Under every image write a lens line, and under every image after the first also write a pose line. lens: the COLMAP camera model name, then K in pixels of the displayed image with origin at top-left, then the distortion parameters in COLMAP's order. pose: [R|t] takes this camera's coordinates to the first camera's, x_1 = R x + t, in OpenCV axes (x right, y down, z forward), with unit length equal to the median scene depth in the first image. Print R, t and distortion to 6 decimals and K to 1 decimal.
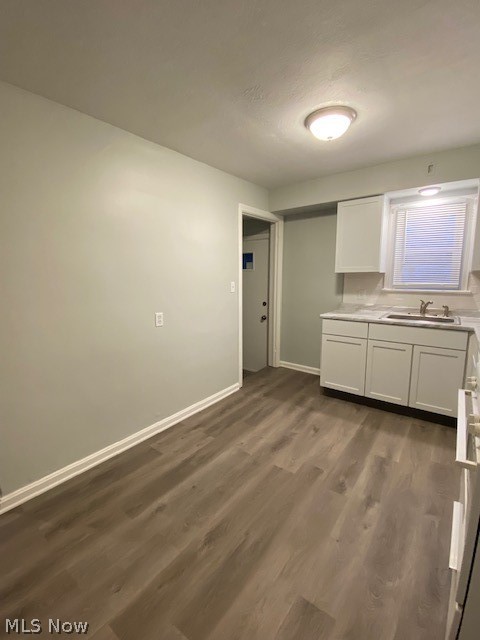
lens RADIAL K [[283.5, 0, 241.1], [0, 283.5, 317.6], [0, 0, 1]] dist [0.029209, -0.027126]
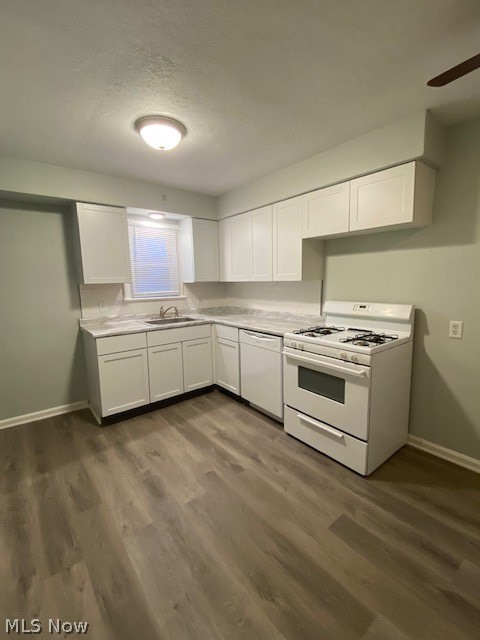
lens RADIAL K [[283.5, 0, 241.1], [0, 283.5, 317.6], [0, 0, 1]] dist [0.029209, -0.027126]
pose [[0.245305, -0.132926, 0.960290, -0.470066], [0.155233, 0.983159, 0.096438, -0.082781], [-0.956937, 0.125412, 0.261808, 0.410031]]
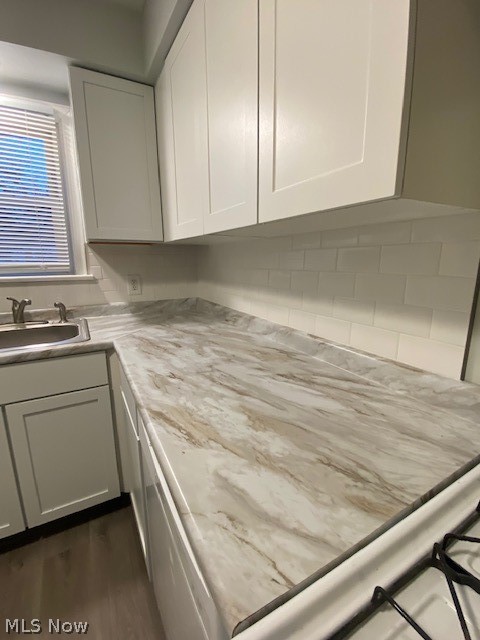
lens RADIAL K [[283.5, 0, 241.1], [0, 283.5, 317.6], [0, 0, 1]] dist [0.029209, -0.027126]
pose [[0.402468, -0.182554, 0.897047, 0.370623], [0.131856, 0.981257, 0.140533, -0.047535], [-0.905888, 0.061722, 0.418995, 0.466983]]
